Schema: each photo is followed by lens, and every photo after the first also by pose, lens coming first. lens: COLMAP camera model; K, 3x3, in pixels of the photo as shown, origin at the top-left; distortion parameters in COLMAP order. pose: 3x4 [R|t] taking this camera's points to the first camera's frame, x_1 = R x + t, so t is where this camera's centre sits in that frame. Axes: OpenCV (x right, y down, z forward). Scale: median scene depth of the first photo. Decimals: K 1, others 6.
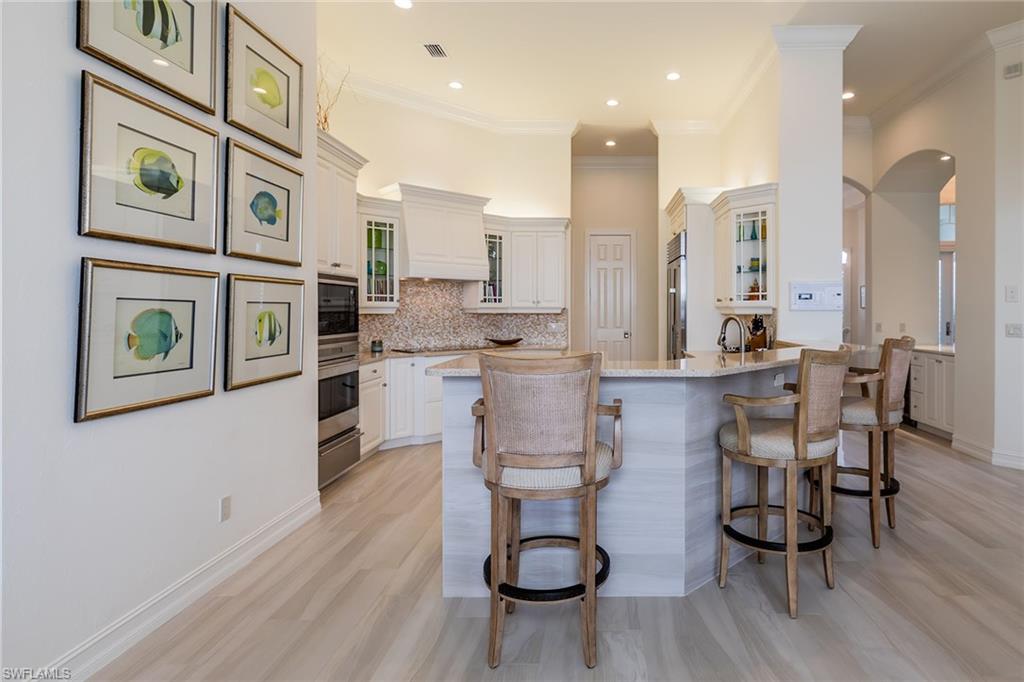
lens RADIAL K [[456.0, 0, 513.0], [0, 456.0, 311.0], [0, 0, 1]] dist [-0.001238, 0.000127]
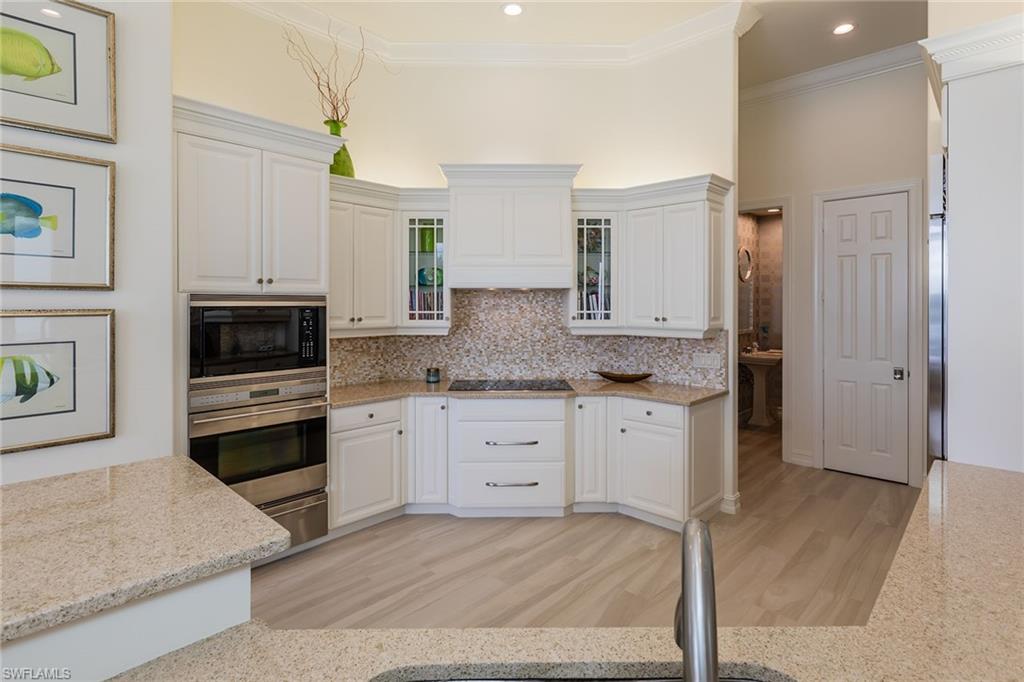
lens RADIAL K [[456.0, 0, 513.0], [0, 456.0, 311.0], [0, 0, 1]] dist [-0.001238, 0.000127]
pose [[0.820181, 0.001721, -0.572101, 0.276194], [-0.000074, 0.999996, 0.002902, -0.037720], [0.572103, -0.002338, 0.820178, 0.435719]]
